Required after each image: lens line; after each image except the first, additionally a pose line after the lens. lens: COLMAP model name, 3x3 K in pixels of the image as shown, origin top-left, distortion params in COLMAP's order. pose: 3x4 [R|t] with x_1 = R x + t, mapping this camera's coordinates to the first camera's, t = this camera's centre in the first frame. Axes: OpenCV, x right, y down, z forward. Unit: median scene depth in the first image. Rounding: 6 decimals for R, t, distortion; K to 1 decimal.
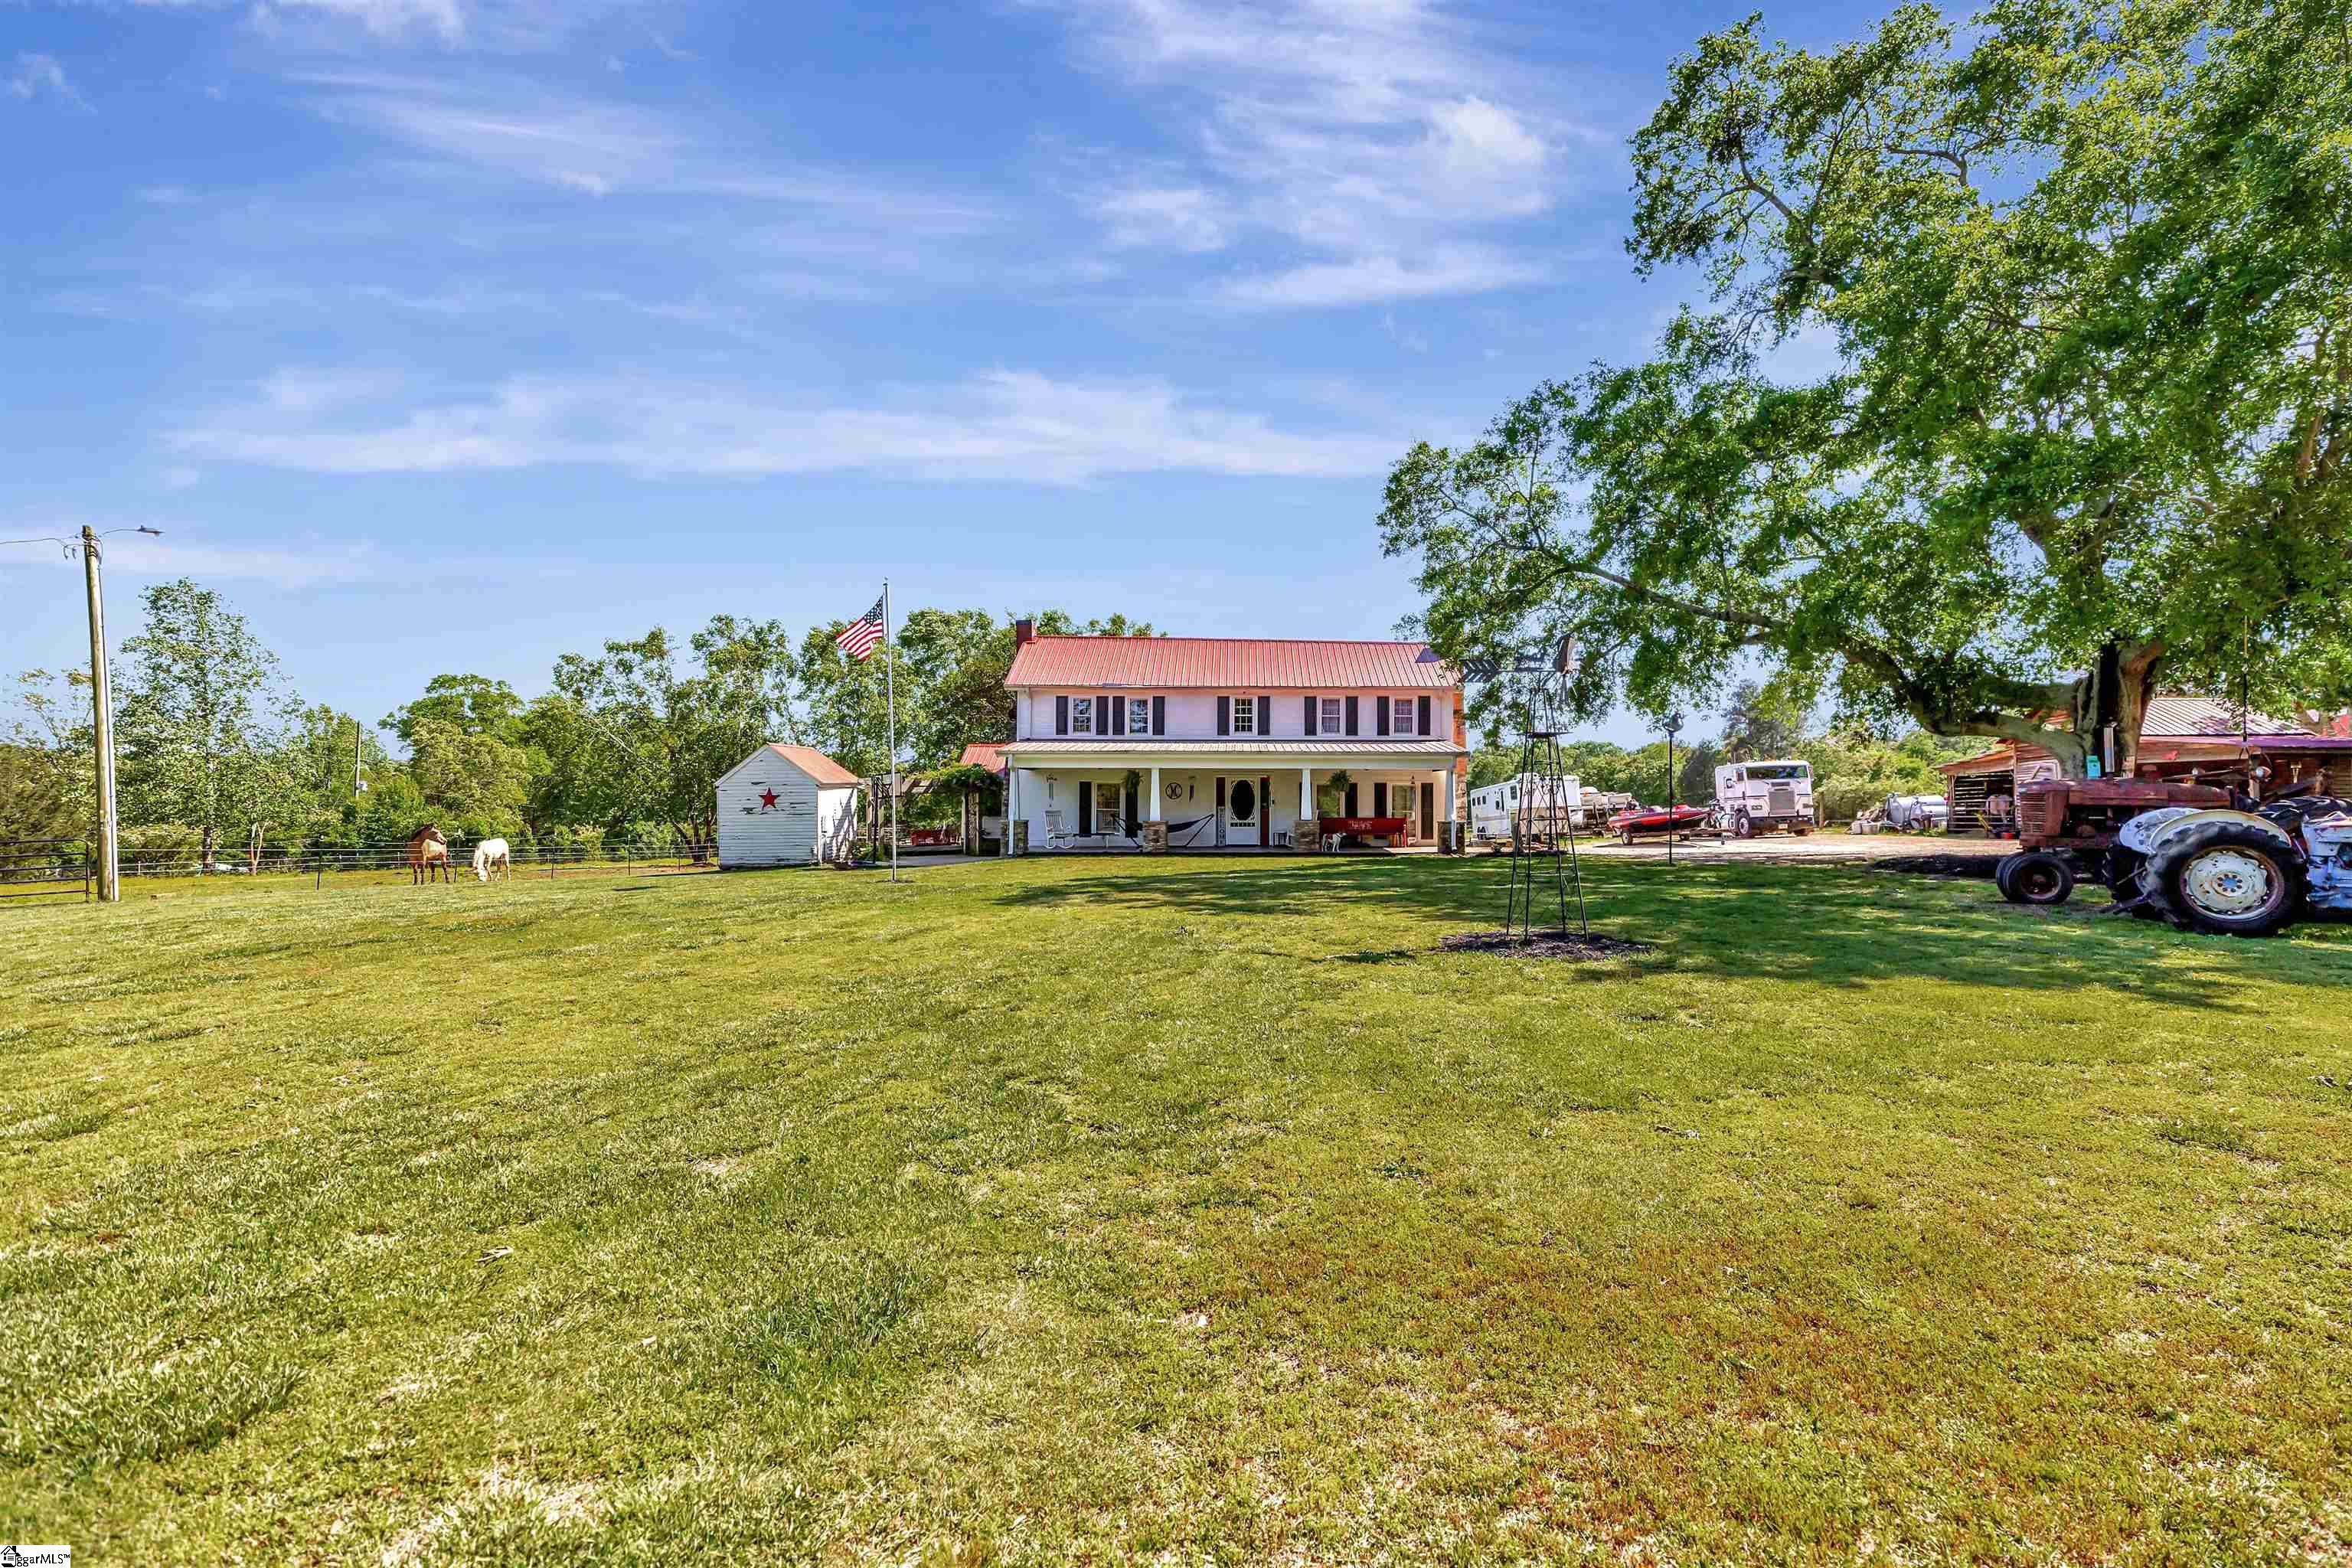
lens RADIAL K [[1077.4, 0, 1197.8], [0, 1077.4, 758.4], [0, 0, 1]] dist [-0.040705, 0.022843]
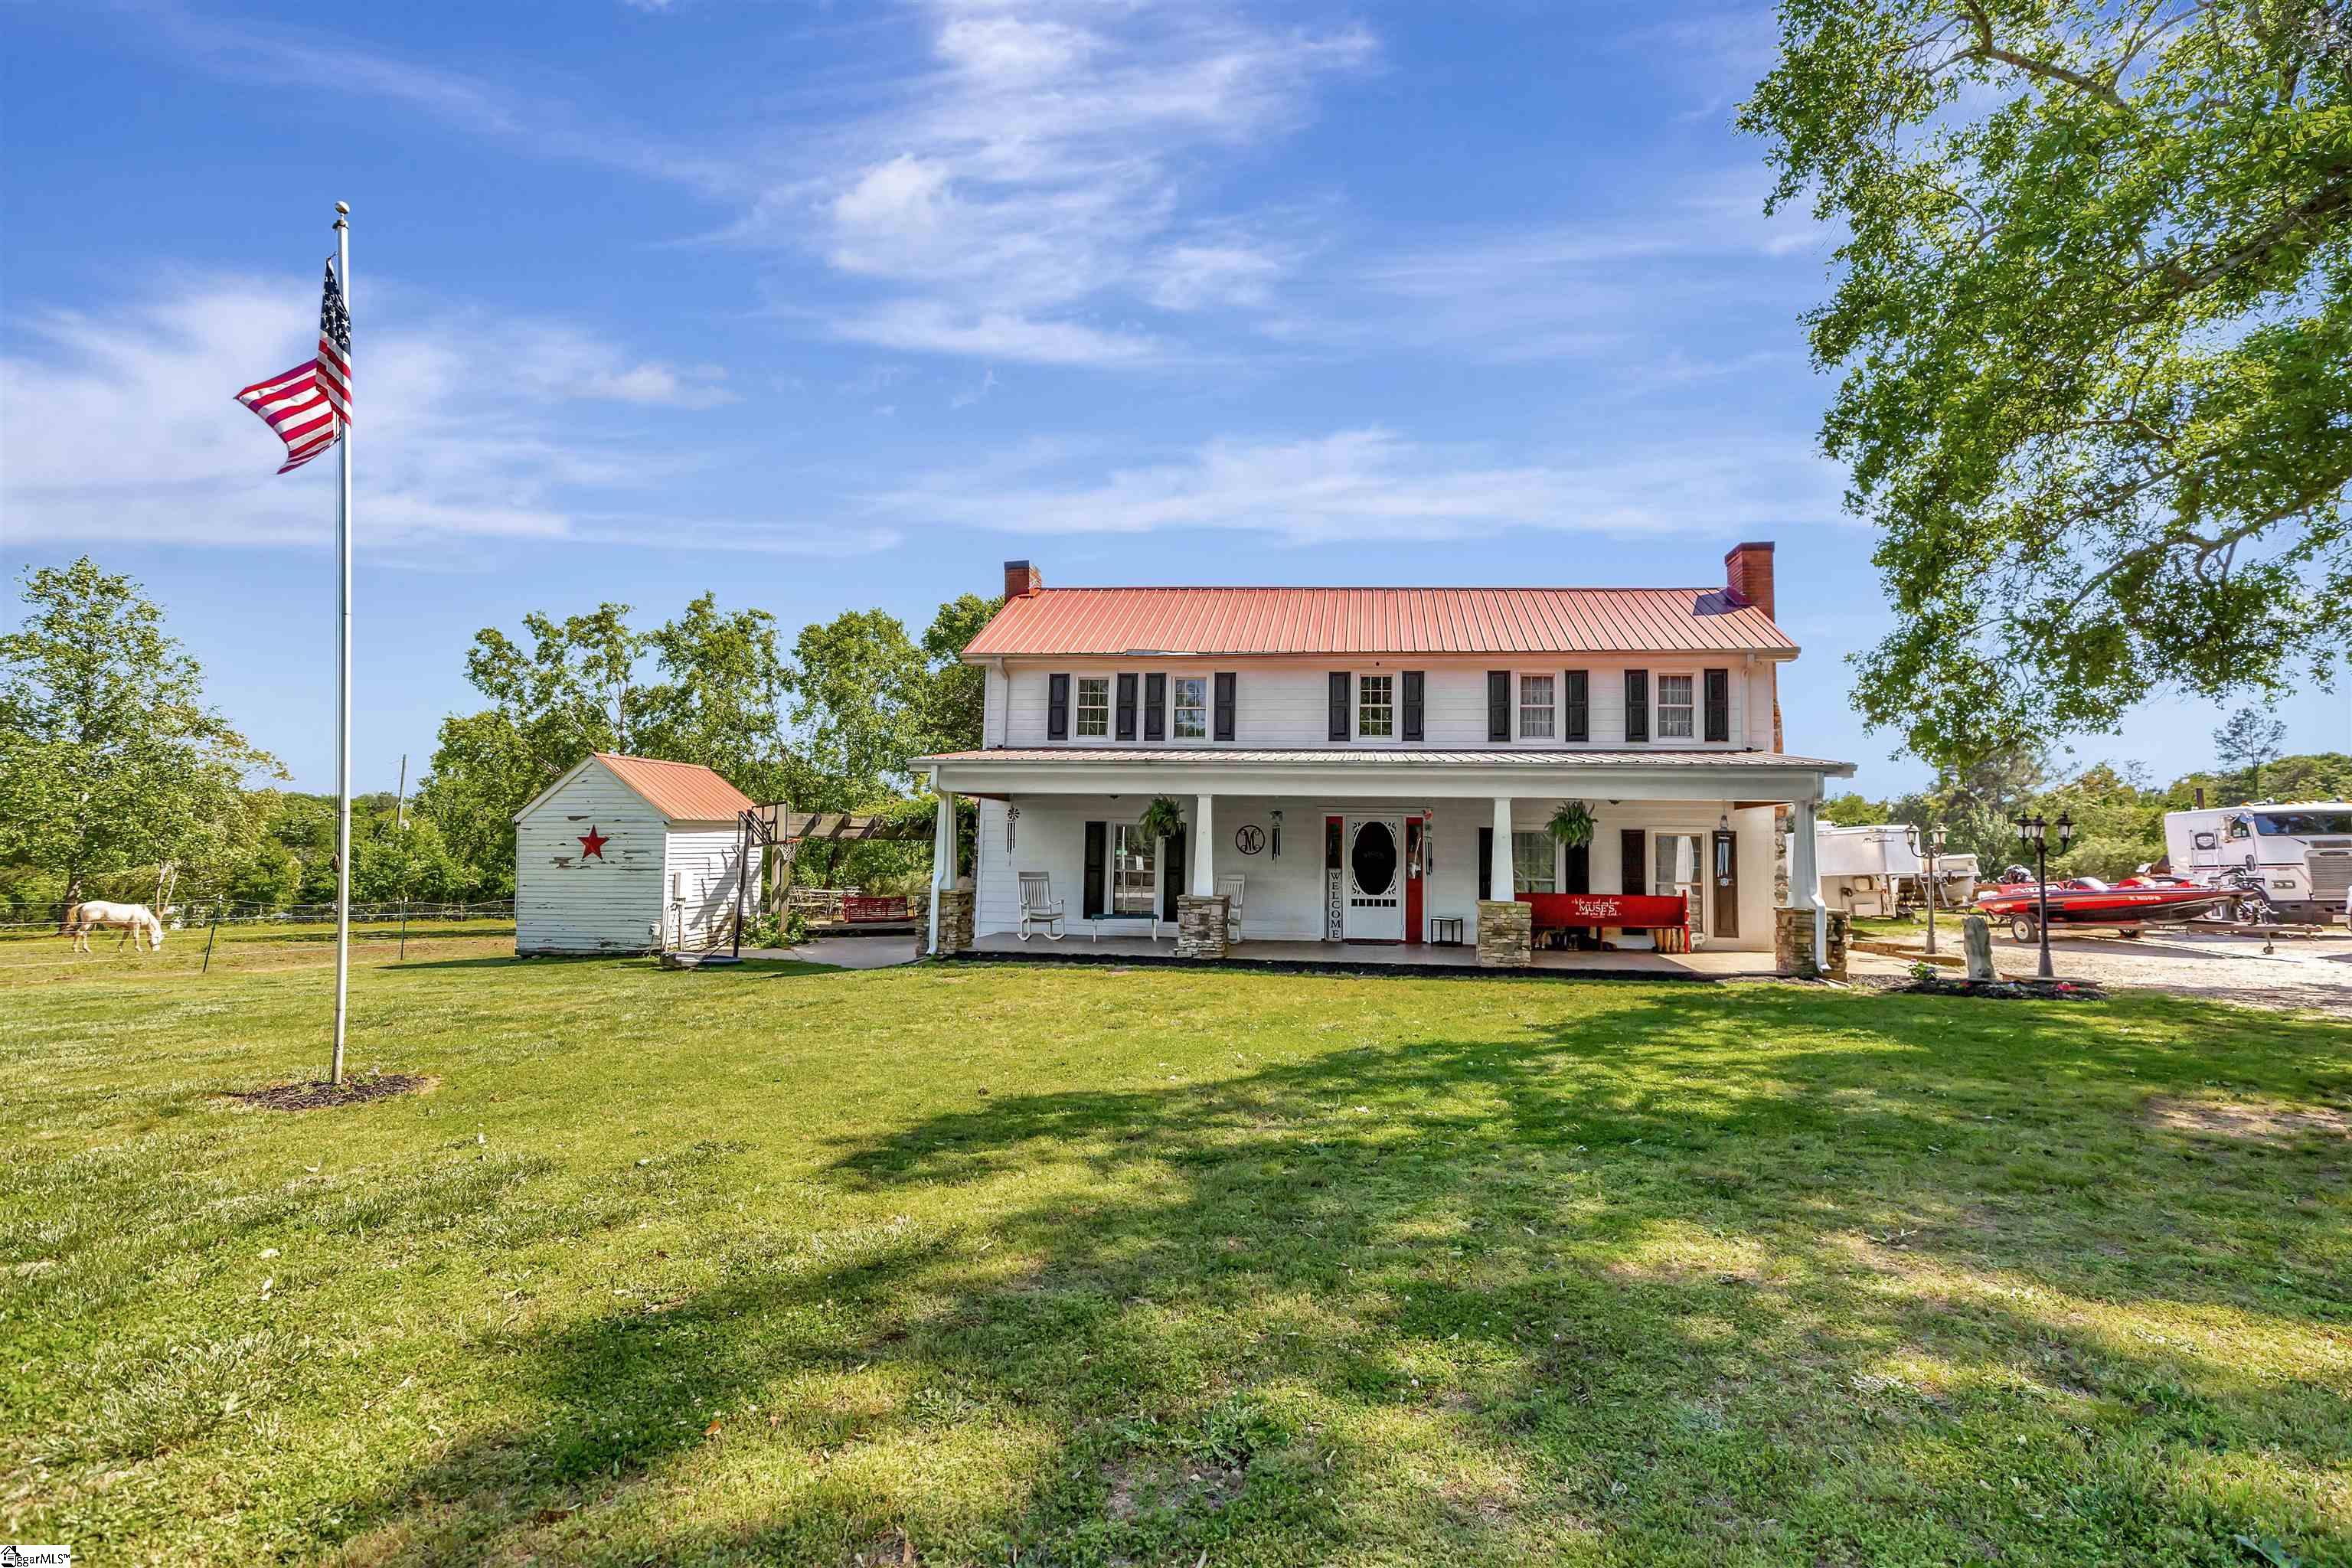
lens RADIAL K [[1077.4, 0, 1197.8], [0, 1077.4, 758.4], [0, 0, 1]] dist [-0.040705, 0.022843]
pose [[0.992922, 0.004488, -0.118687, 0.017178], [-0.010409, 0.998729, -0.049316, 0.015713], [0.118315, 0.050202, 0.991706, 0.440392]]
